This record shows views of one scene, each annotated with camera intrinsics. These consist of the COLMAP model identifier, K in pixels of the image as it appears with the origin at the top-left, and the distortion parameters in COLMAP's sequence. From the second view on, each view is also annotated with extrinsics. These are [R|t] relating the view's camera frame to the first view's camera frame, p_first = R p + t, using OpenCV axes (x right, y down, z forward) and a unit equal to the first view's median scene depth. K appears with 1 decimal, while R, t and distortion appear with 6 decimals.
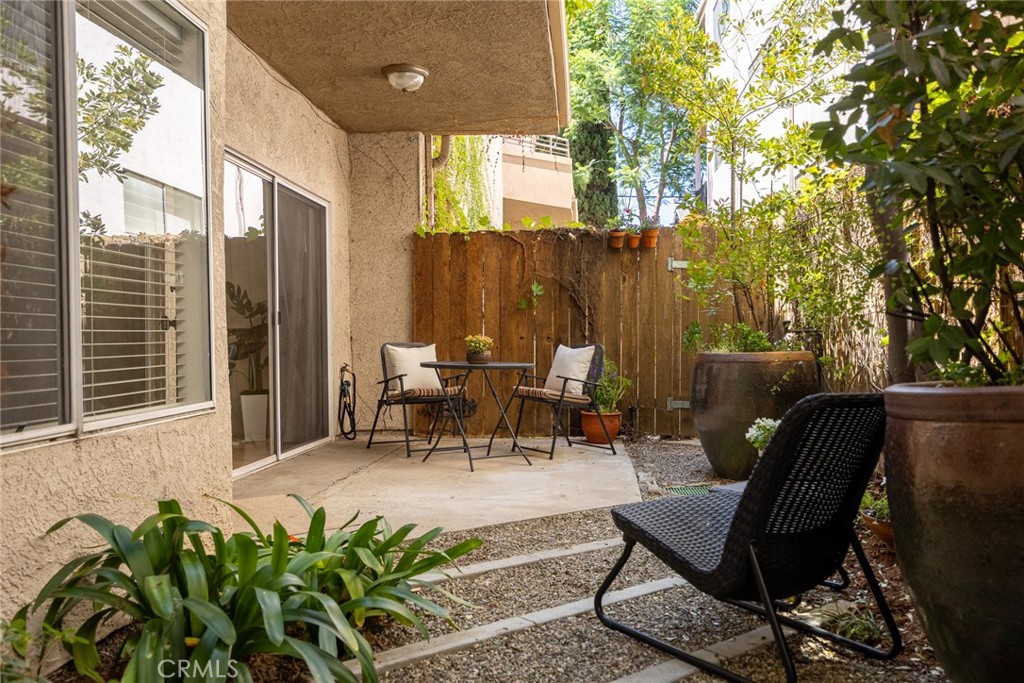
lens RADIAL K [[841.4, 0, 512.0], [0, 841.4, 341.5], [0, 0, 1]] dist [0.002068, 0.000567]
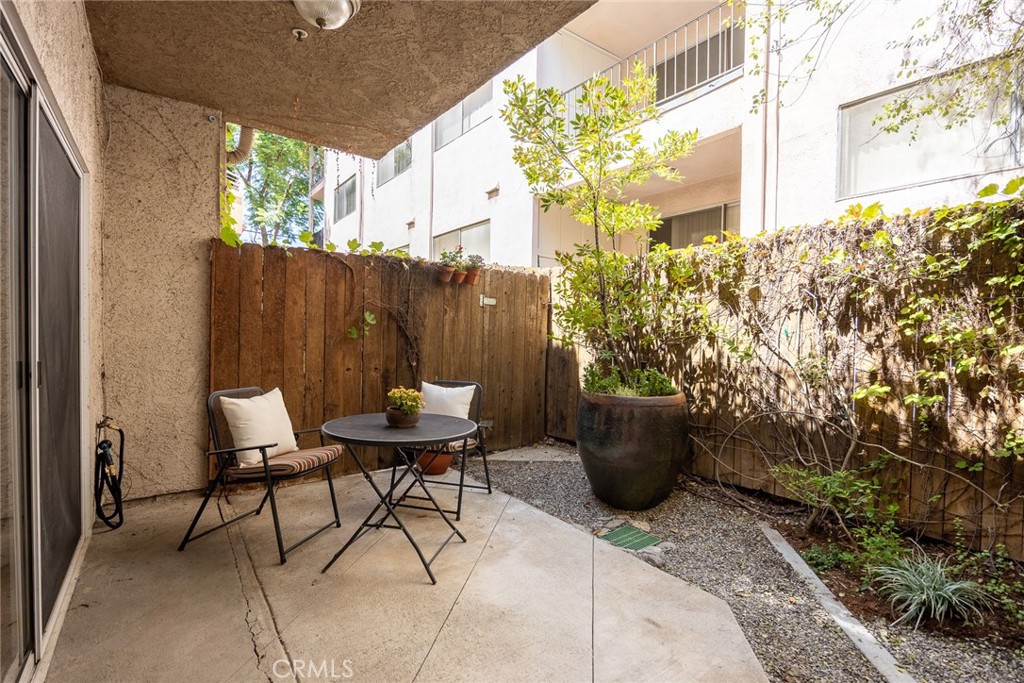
lens RADIAL K [[480.8, 0, 512.0], [0, 480.8, 341.5], [0, 0, 1]] dist [-0.002464, -0.000618]
pose [[0.753047, 0.008485, 0.657912, -0.202707], [-0.023980, 0.999606, 0.014555, -0.047155], [-0.657530, -0.026737, 0.752954, 0.483744]]
